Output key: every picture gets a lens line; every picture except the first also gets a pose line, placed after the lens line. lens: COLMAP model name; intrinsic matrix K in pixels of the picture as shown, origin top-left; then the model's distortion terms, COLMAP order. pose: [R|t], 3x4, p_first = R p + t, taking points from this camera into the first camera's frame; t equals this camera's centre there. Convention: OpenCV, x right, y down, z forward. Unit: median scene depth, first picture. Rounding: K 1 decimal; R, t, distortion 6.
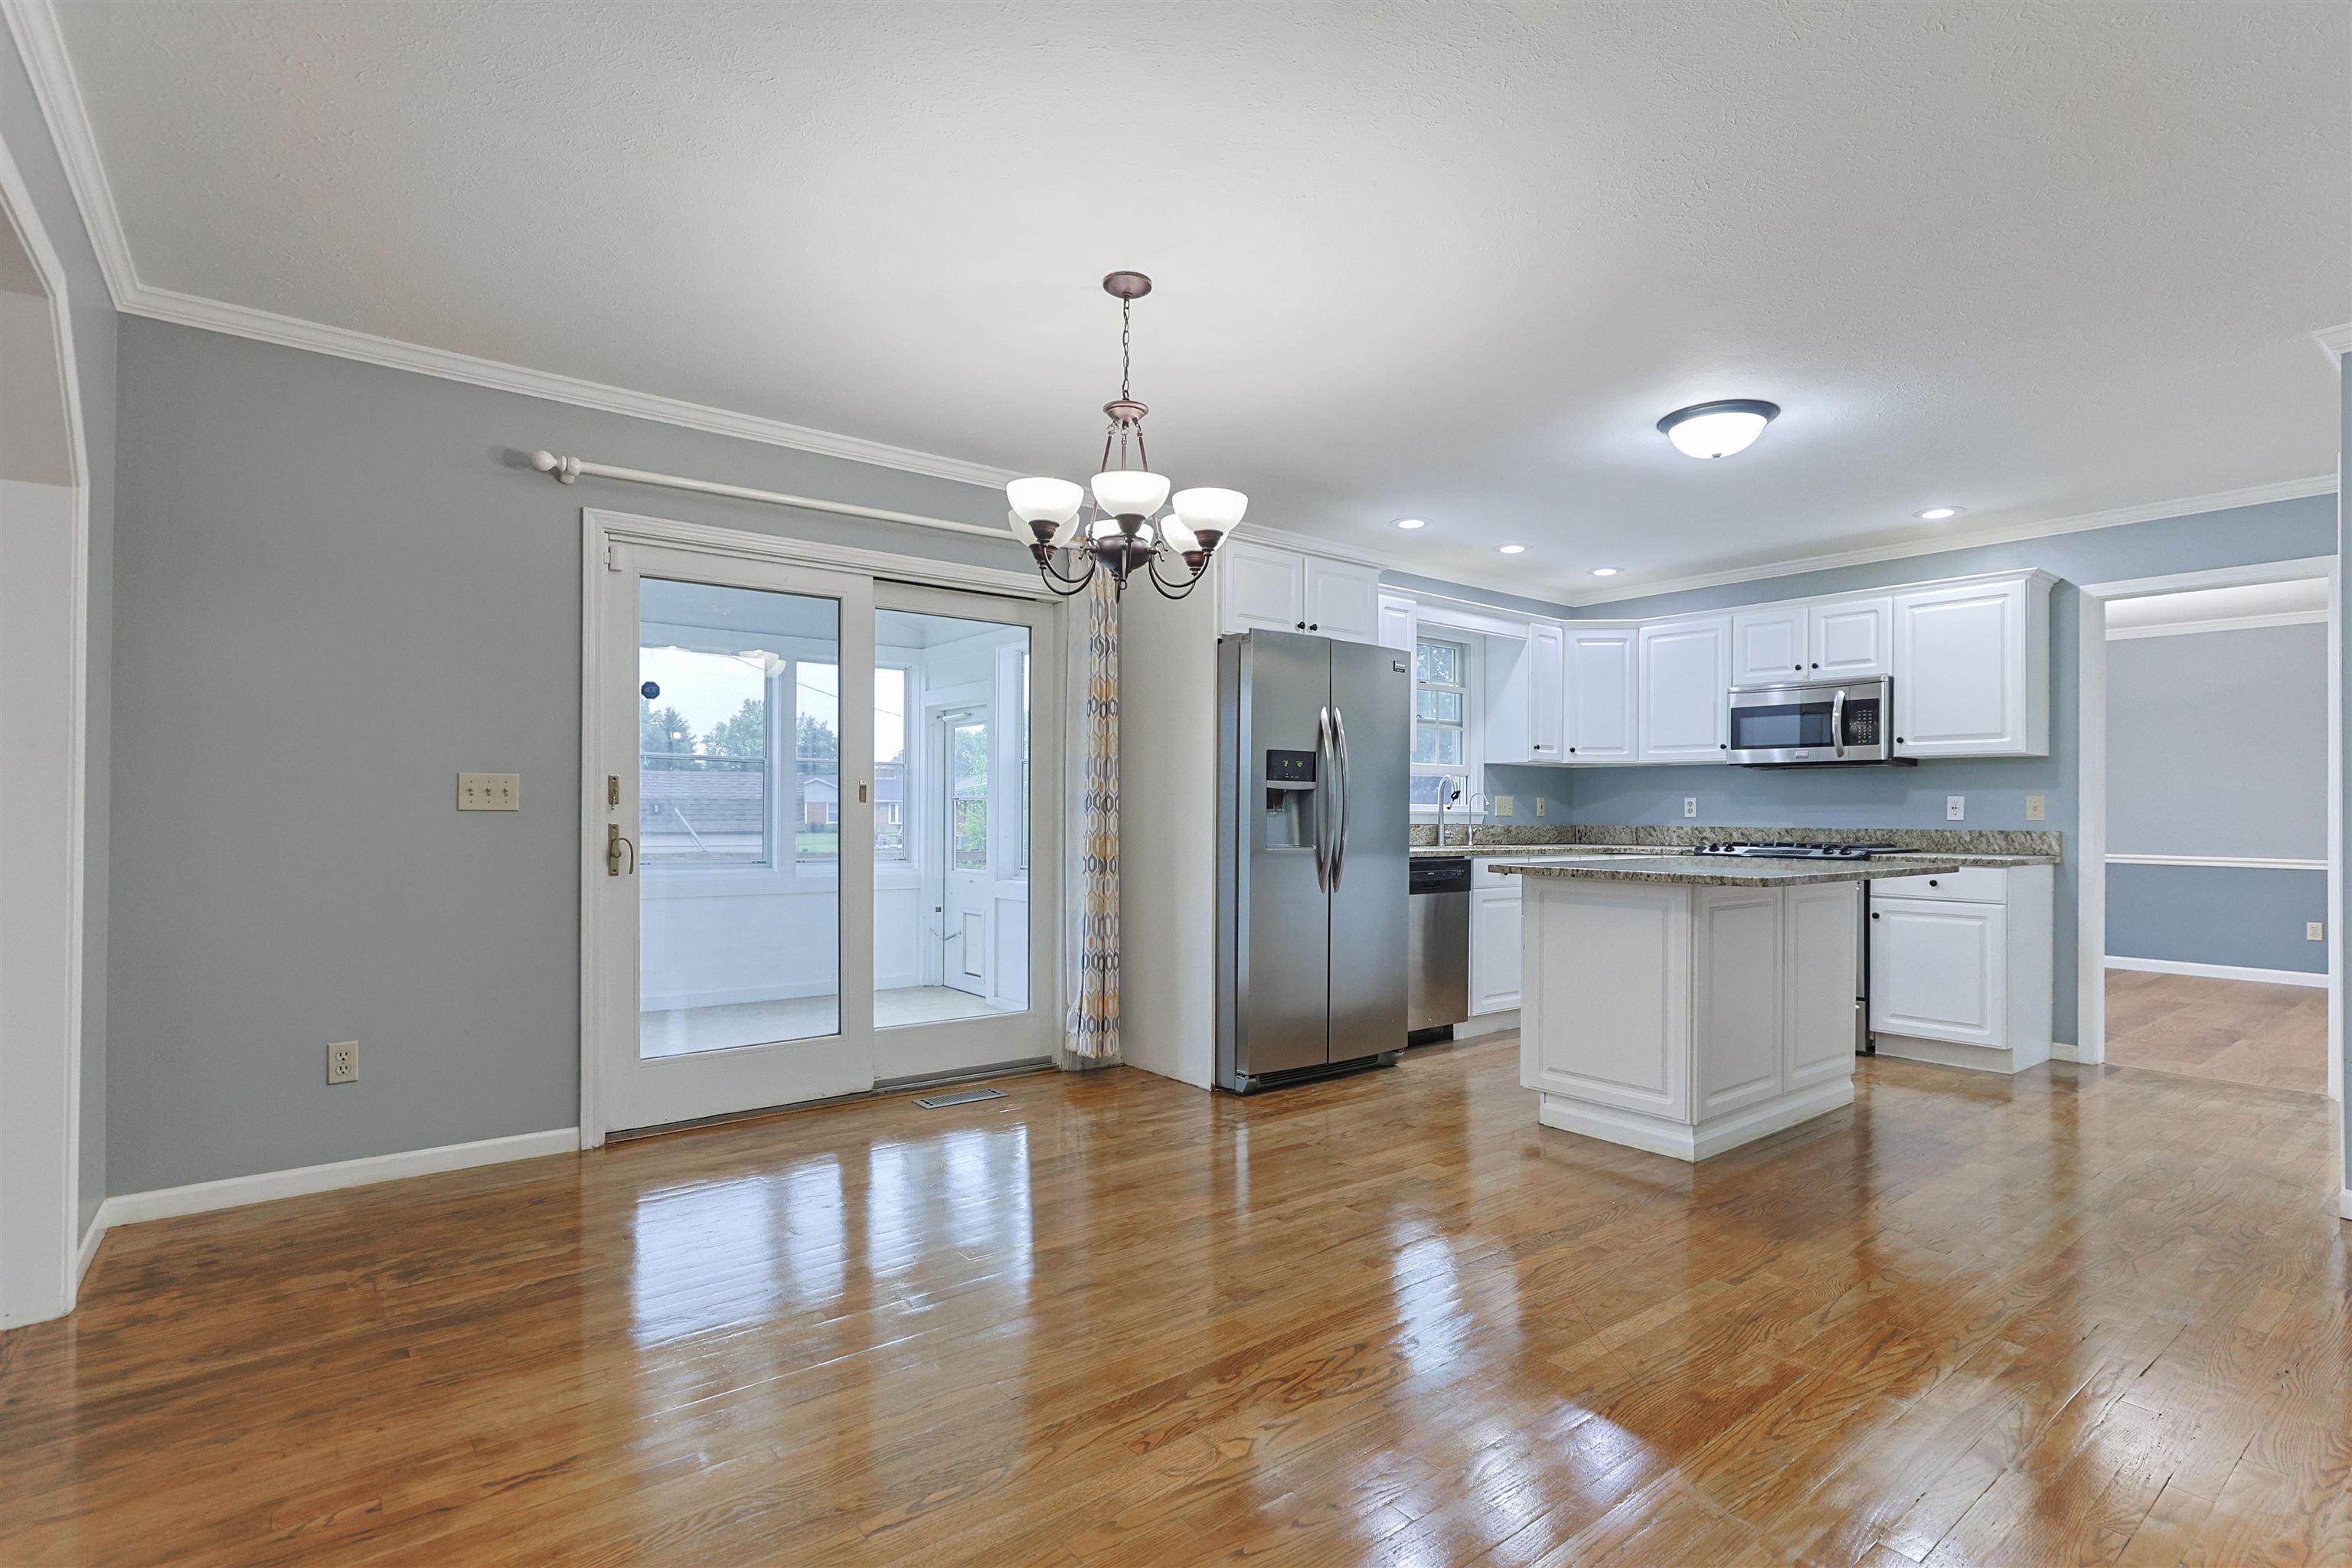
lens RADIAL K [[1135.8, 0, 1192.7], [0, 1135.8, 802.2], [0, 0, 1]] dist [-0.022607, 0.013183]
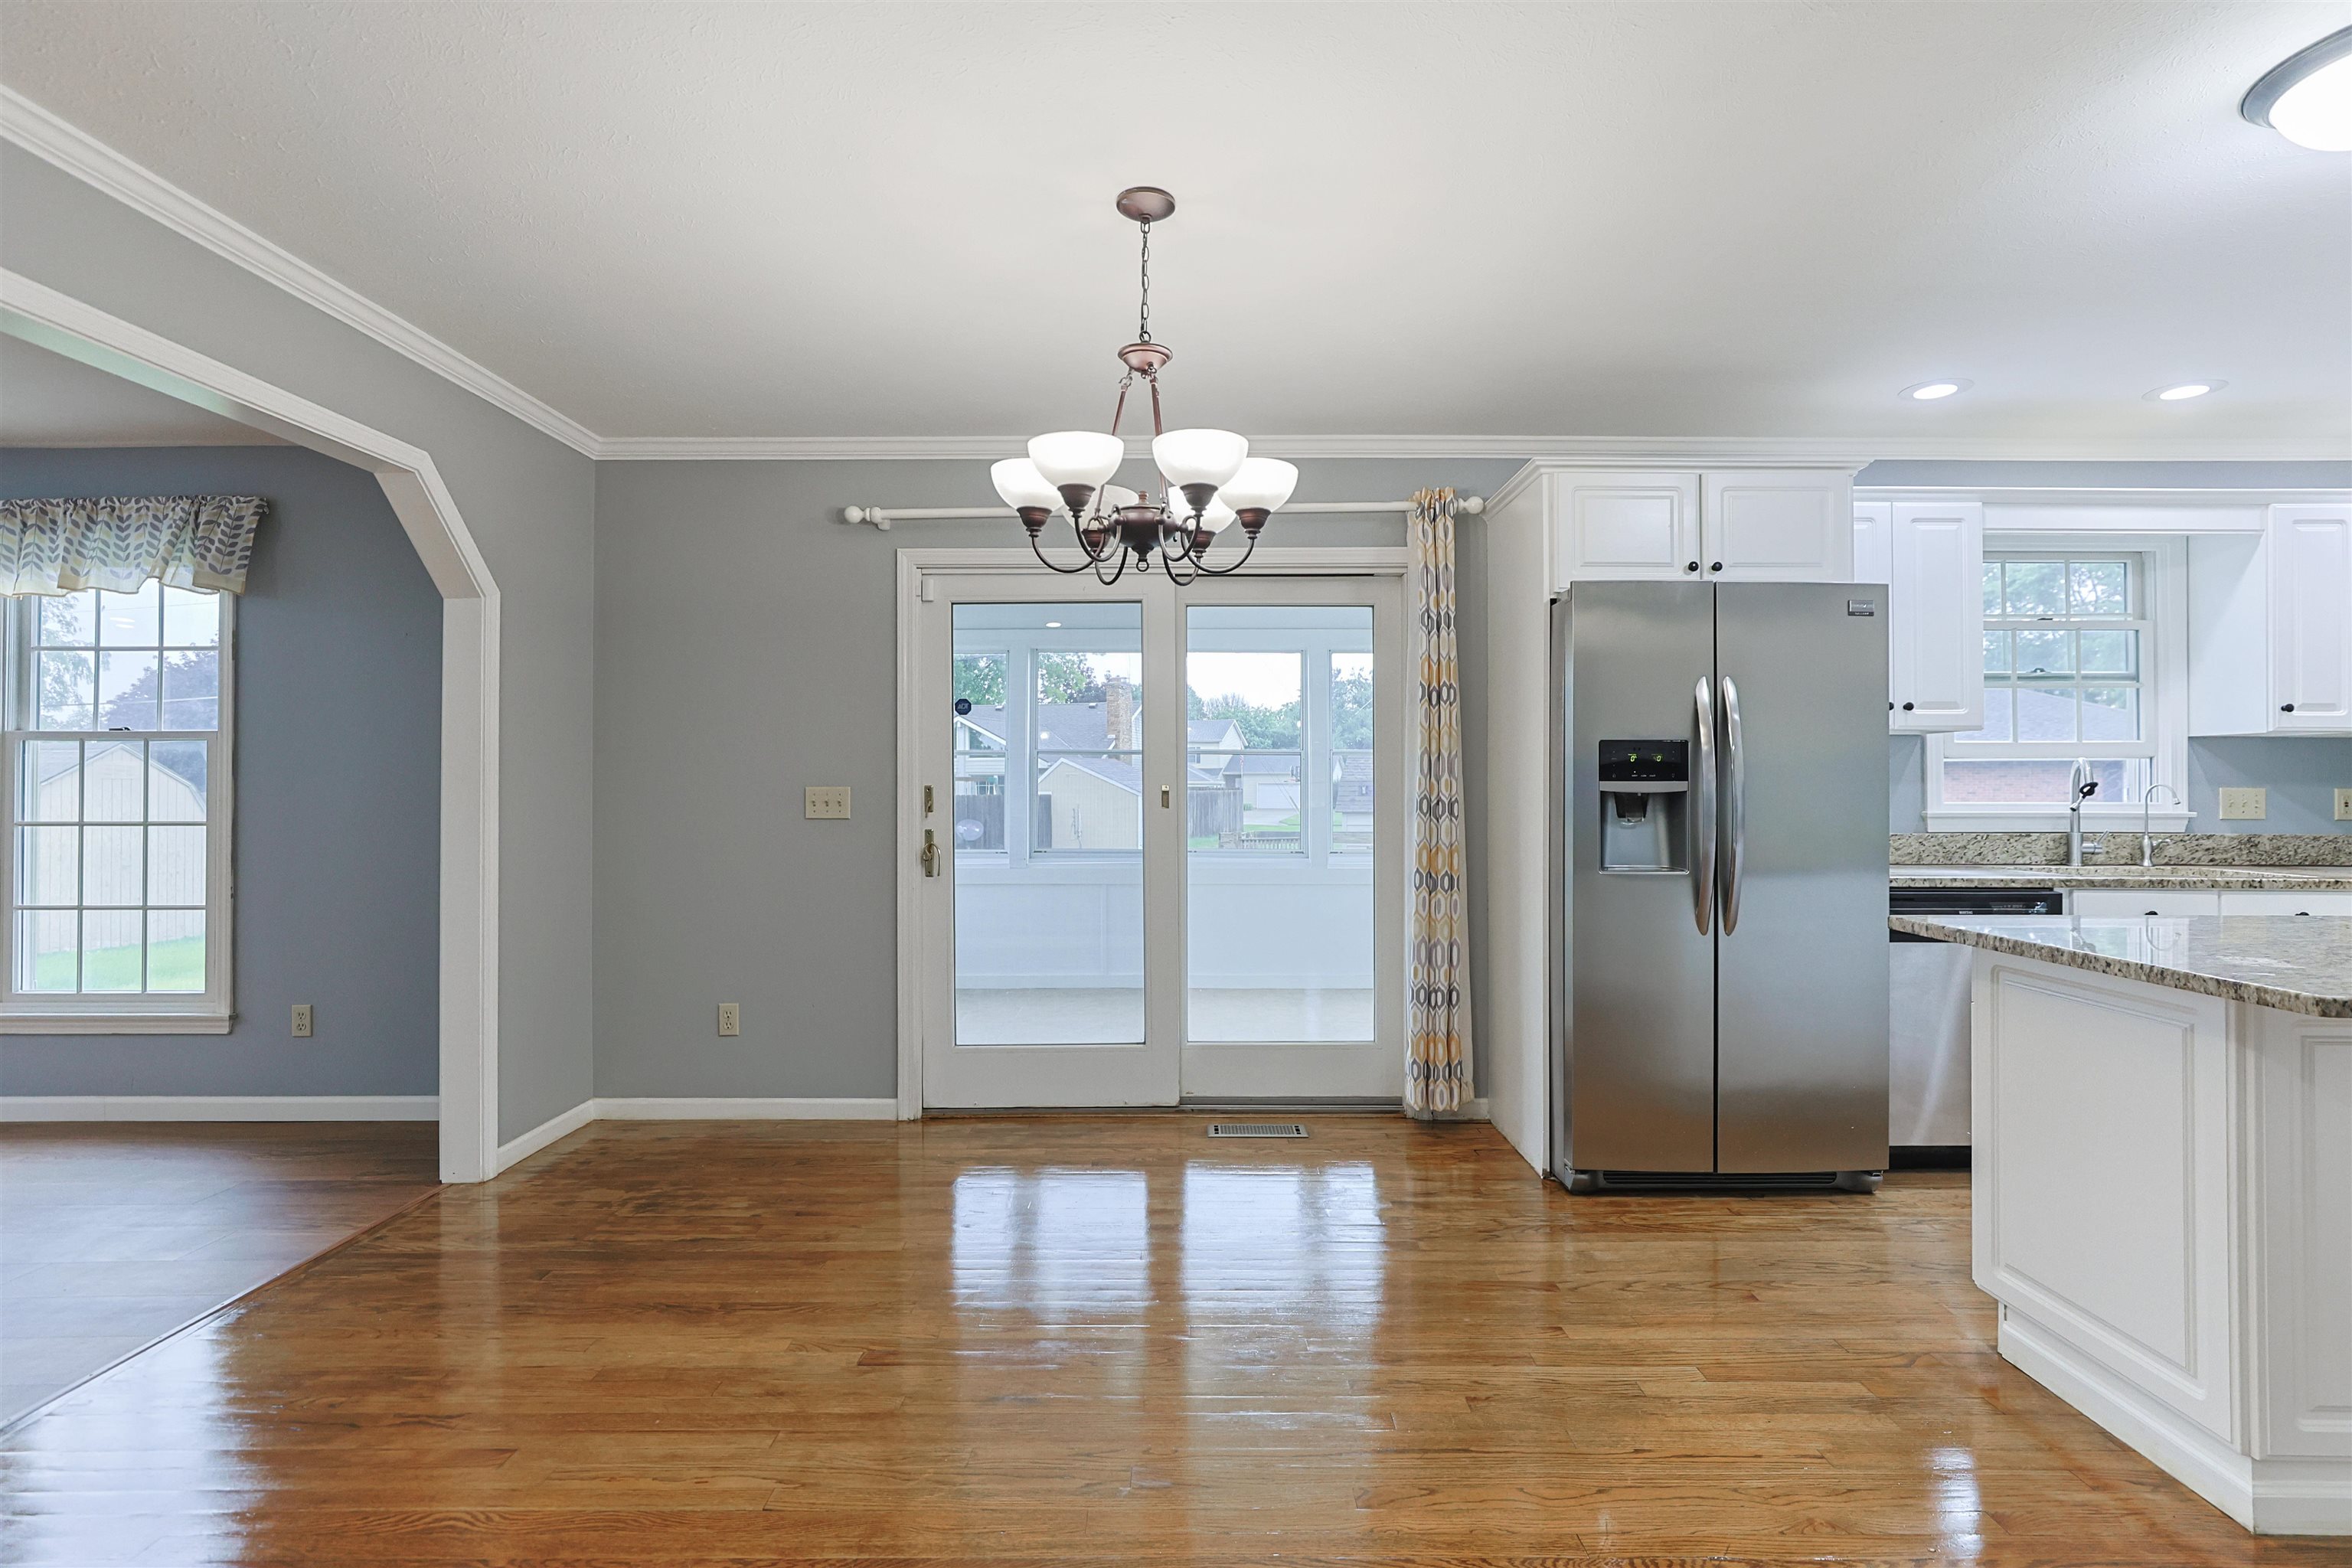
lens RADIAL K [[1135.8, 0, 1185.6], [0, 1135.8, 782.2], [0, 0, 1]] dist [-0.022607, 0.013183]
pose [[0.780281, -0.007710, -0.625381, 0.292714], [0.010111, 0.999949, 0.000287, -0.019847], [0.625347, -0.006547, 0.780319, 0.225028]]
